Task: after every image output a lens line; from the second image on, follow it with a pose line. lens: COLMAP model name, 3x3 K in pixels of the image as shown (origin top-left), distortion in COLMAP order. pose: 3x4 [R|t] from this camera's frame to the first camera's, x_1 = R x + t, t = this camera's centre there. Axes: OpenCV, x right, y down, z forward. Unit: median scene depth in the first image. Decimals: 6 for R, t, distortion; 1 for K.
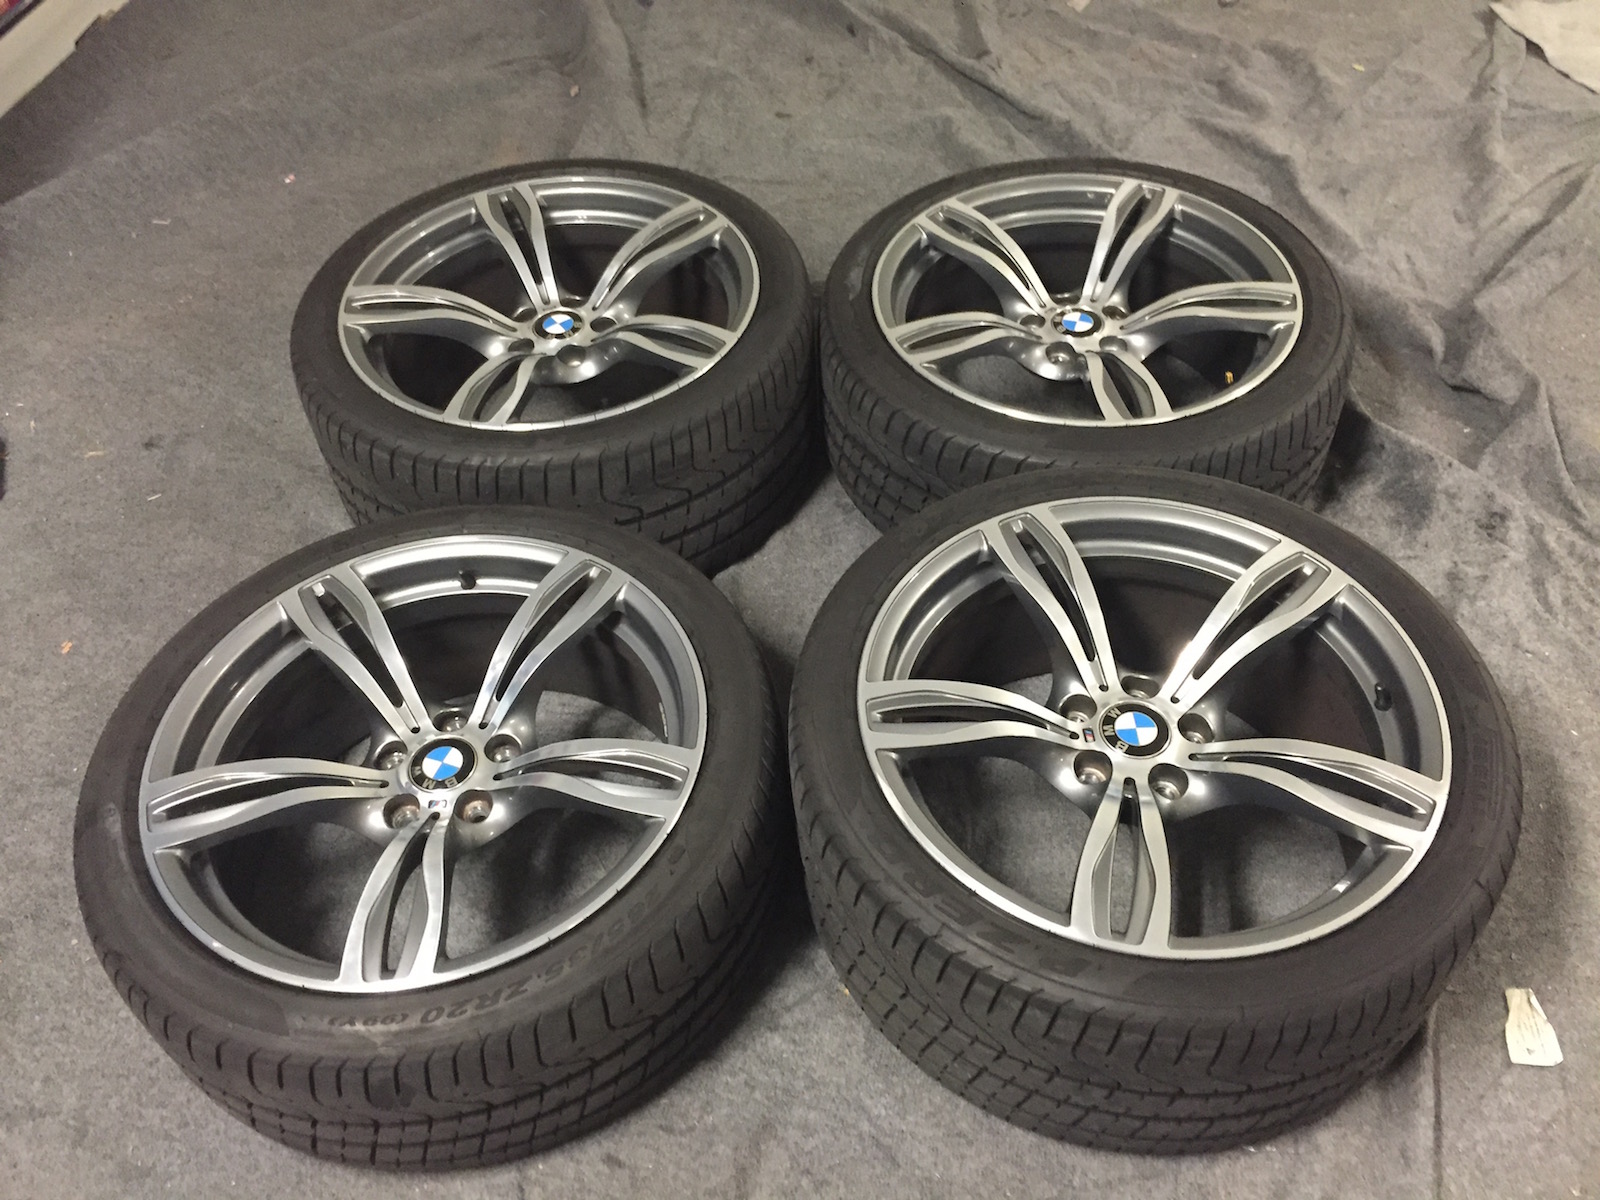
lens RADIAL K [[1438.0, 0, 793.5], [0, 1438.0, 590.7], [0, 0, 1]] dist [0.065461, -0.117156]
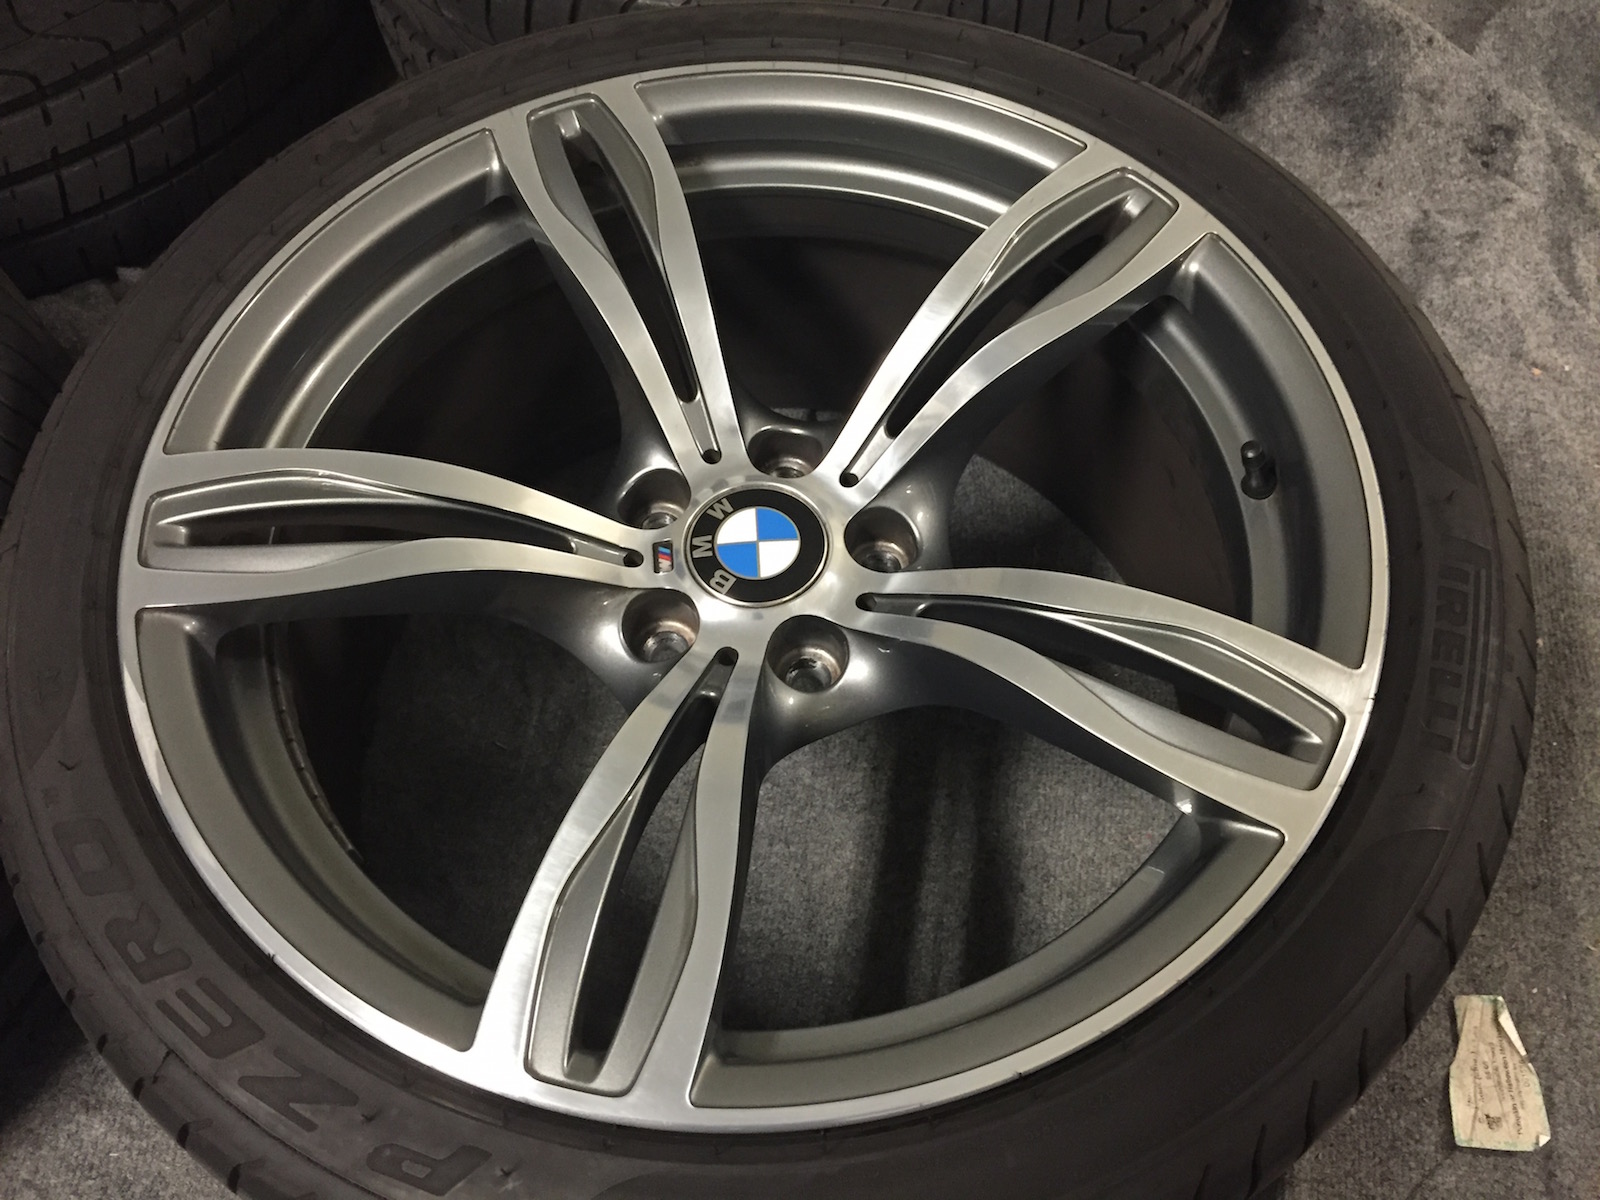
lens RADIAL K [[1438.0, 0, 799.4], [0, 1438.0, 610.8], [0, 0, 1]] dist [0.065461, -0.117156]
pose [[0.999316, -0.015552, 0.033547, 0.193480], [0.008081, 0.977176, 0.212279, 0.012640], [-0.036083, -0.211863, 0.976633, 0.429500]]
